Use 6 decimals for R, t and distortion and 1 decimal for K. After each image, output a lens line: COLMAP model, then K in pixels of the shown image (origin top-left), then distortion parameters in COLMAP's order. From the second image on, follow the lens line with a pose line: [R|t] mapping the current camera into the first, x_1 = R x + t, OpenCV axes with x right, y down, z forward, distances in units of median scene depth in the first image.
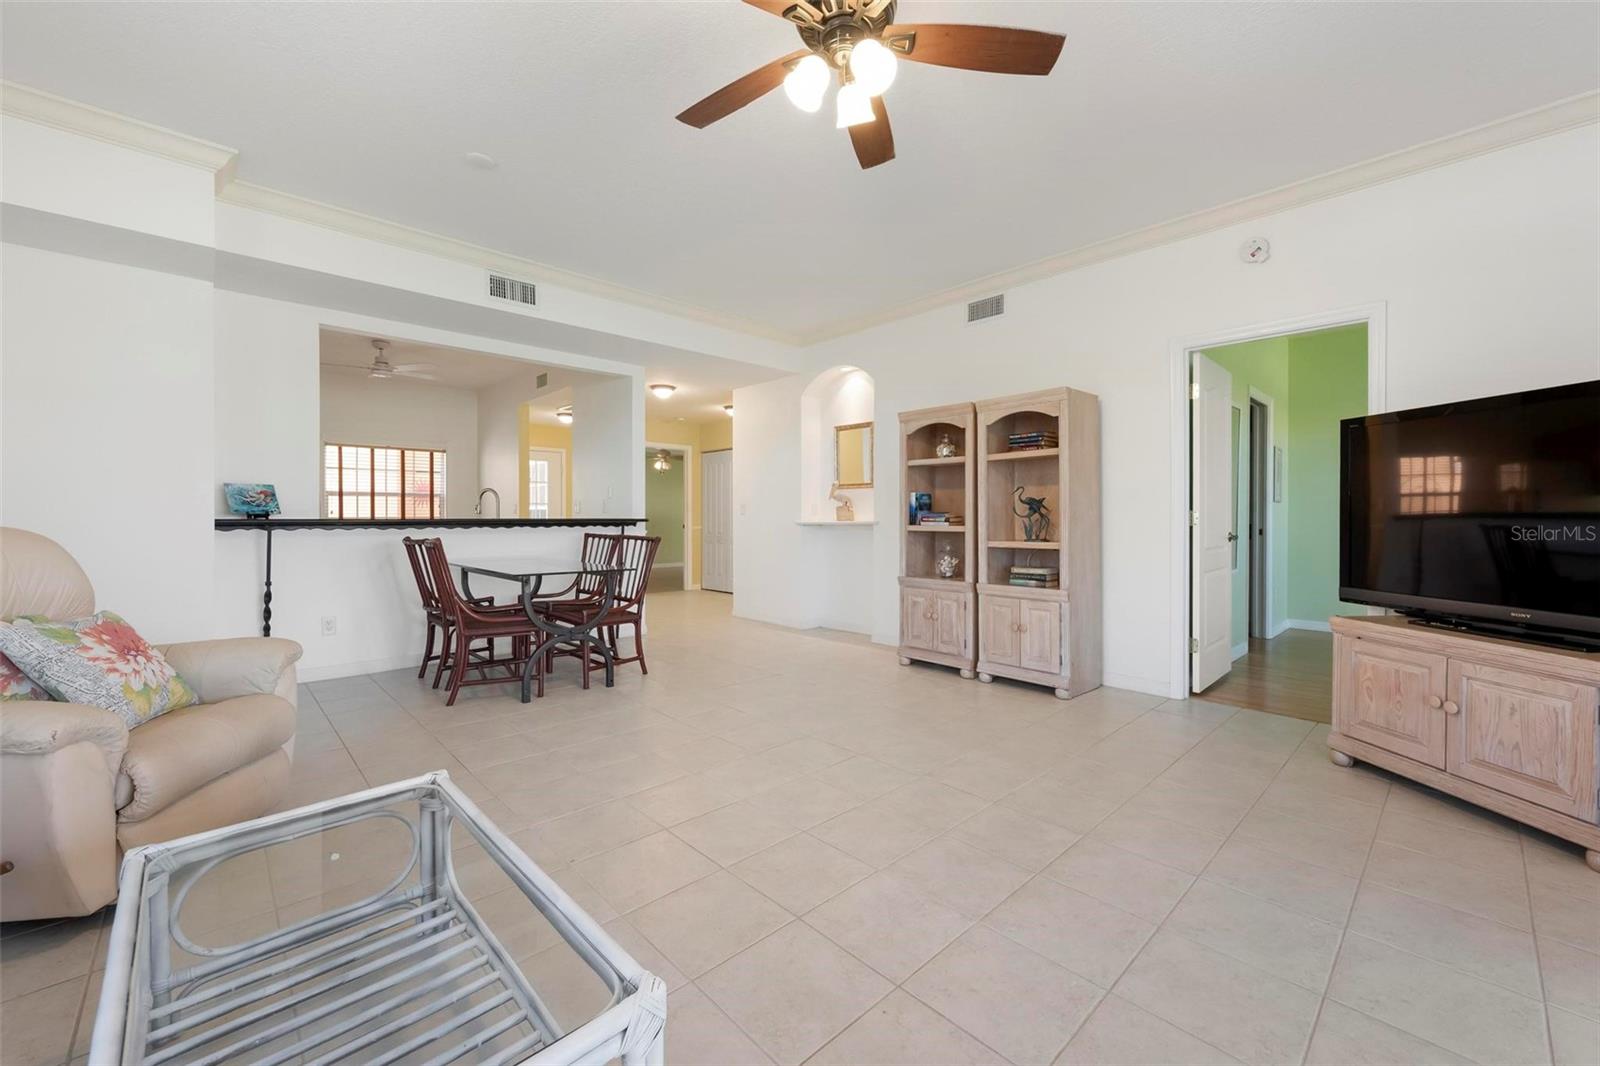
lens RADIAL K [[636.8, 0, 802.2], [0, 636.8, 521.4], [0, 0, 1]] dist [0.000721, 0.000088]
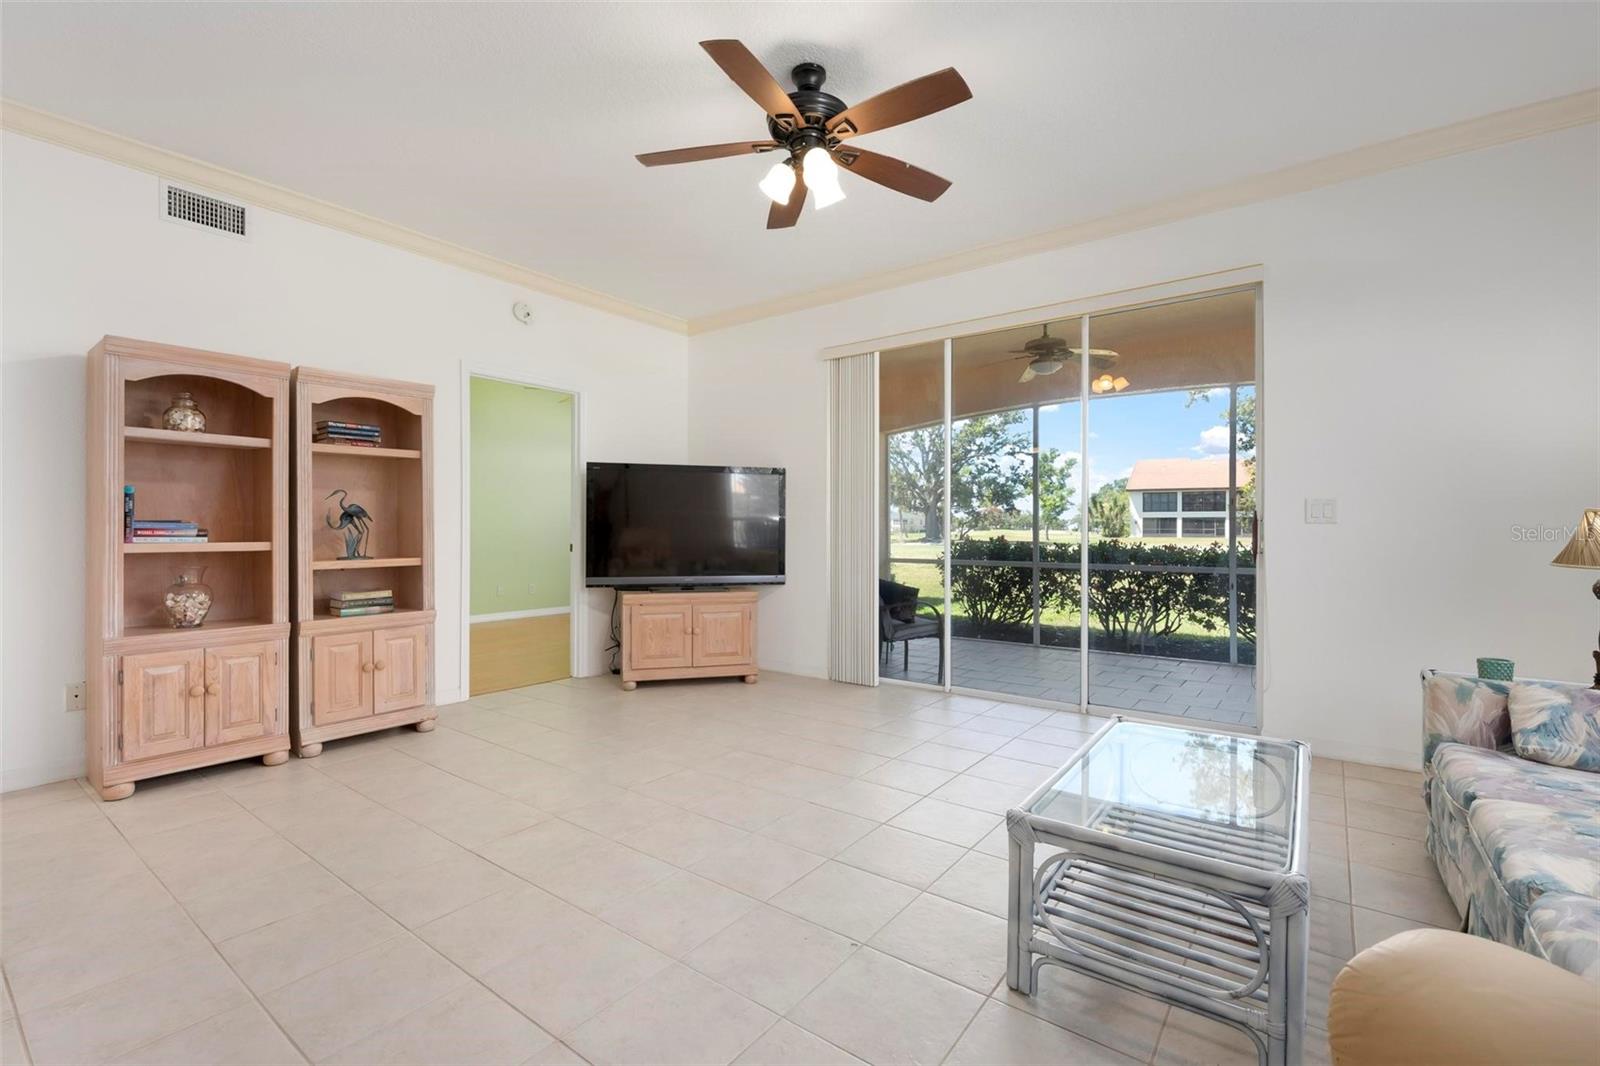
lens RADIAL K [[700.4, 0, 801.7], [0, 700.4, 531.6], [0, 0, 1]] dist [0.001799, 0.000150]
pose [[-0.167561, -0.003088, 0.985857, -0.739026], [0.006013, 0.999973, 0.004154, -0.004710], [-0.985843, 0.006624, -0.167538, 0.723107]]
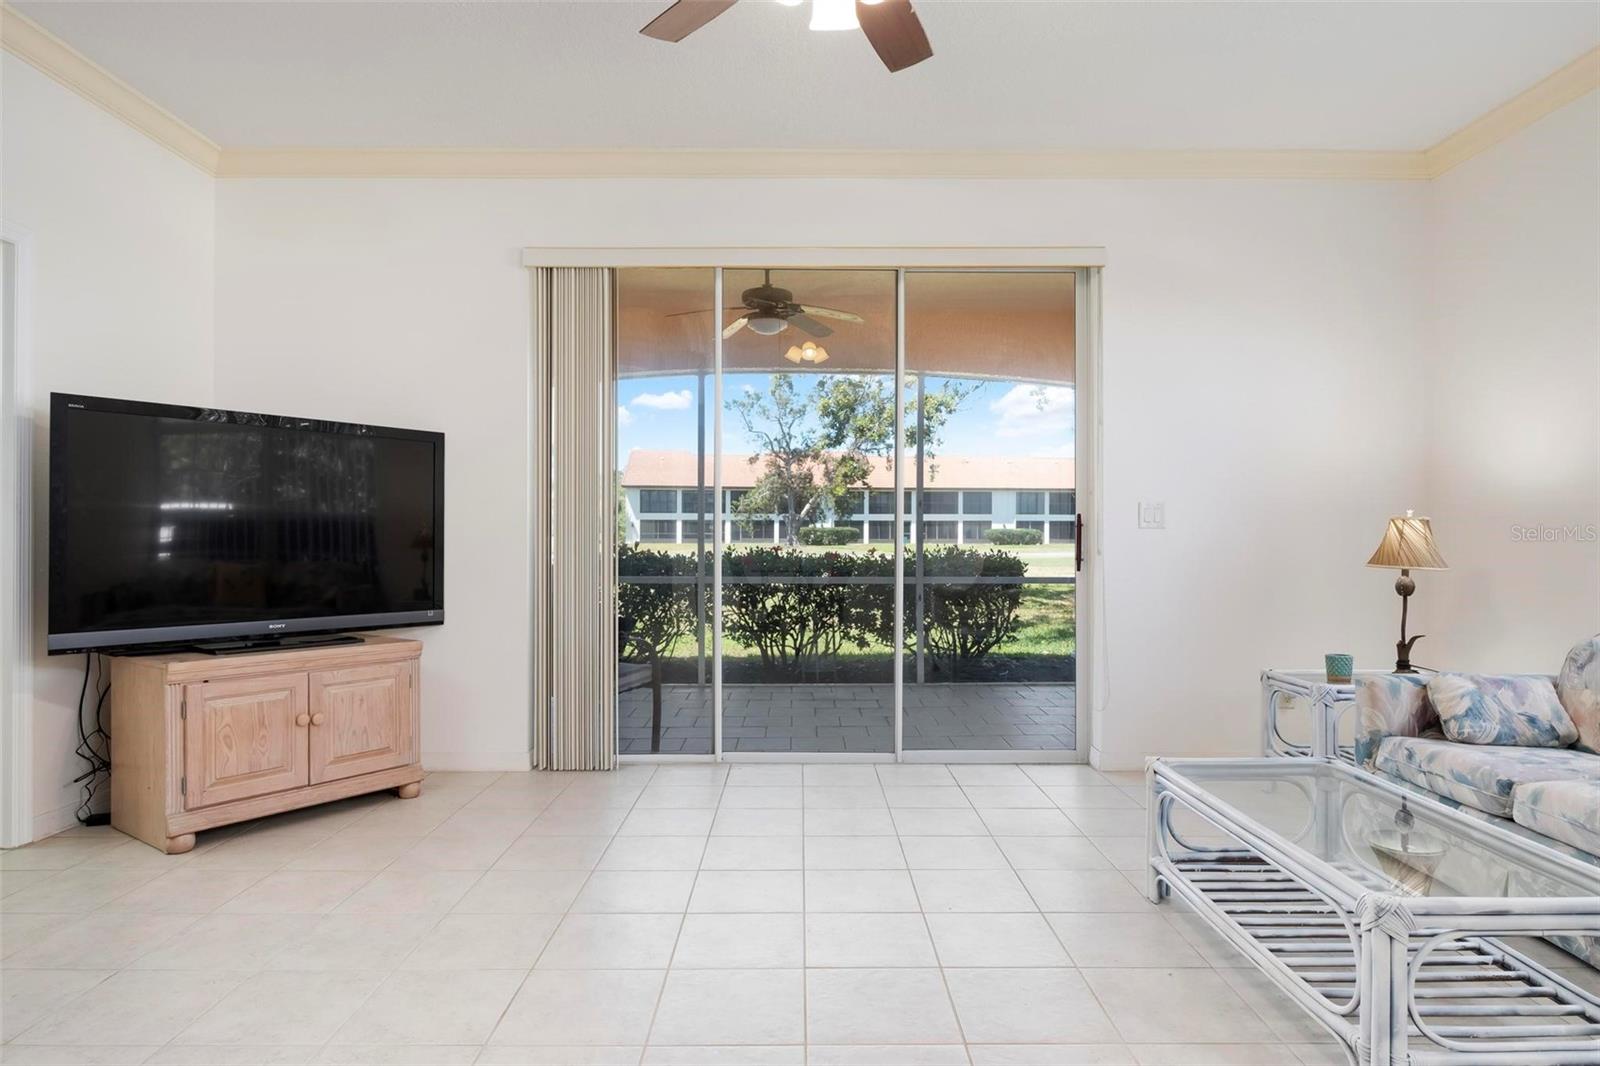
lens RADIAL K [[917.0, 0, 803.2], [0, 917.0, 534.5], [0, 0, 1]] dist [-0.001416, 0.000856]
pose [[-0.728905, -0.001403, 0.684613, -0.391940], [0.003016, 0.999982, 0.005261, -0.007407], [-0.684608, 0.005900, -0.728887, 1.071892]]
